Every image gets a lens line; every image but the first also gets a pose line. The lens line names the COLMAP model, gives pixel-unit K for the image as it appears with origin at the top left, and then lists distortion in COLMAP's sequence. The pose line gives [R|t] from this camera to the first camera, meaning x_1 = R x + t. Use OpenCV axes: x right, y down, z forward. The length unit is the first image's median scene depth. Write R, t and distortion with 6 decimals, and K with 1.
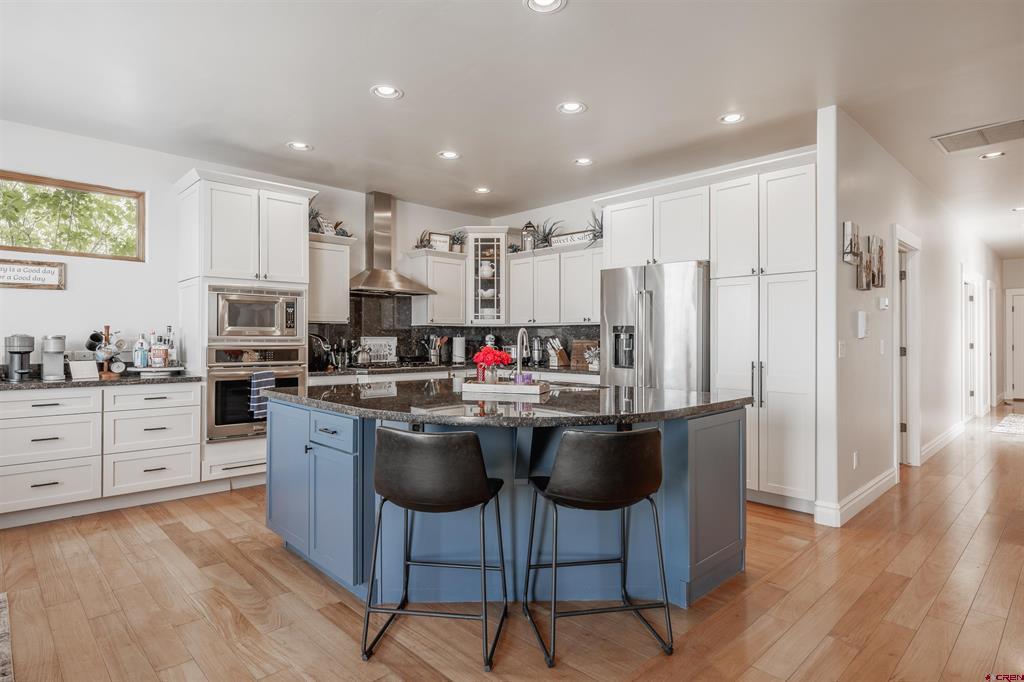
lens RADIAL K [[555.2, 0, 512.3], [0, 555.2, 339.4], [0, 0, 1]] dist [-0.005072, -0.000122]
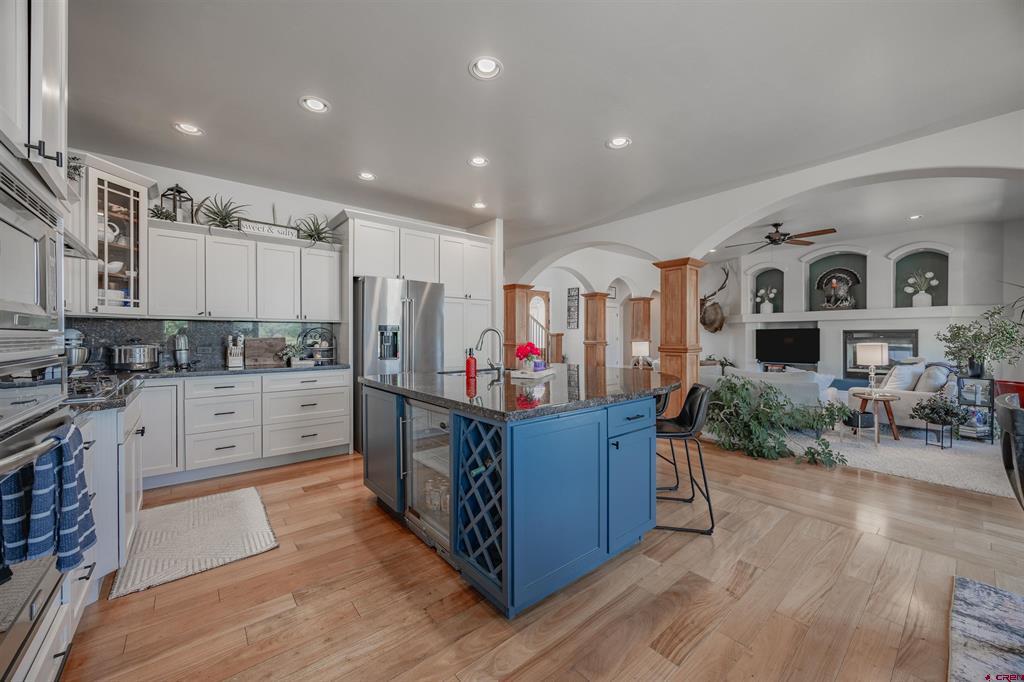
lens RADIAL K [[386.3, 0, 512.6], [0, 386.3, 337.4], [0, 0, 1]] dist [0.002137, 0.000163]
pose [[0.077020, -0.009017, 0.996989, -0.476941], [-0.004055, 0.999948, 0.009357, -0.005570], [-0.997021, -0.004764, 0.076979, 0.493693]]
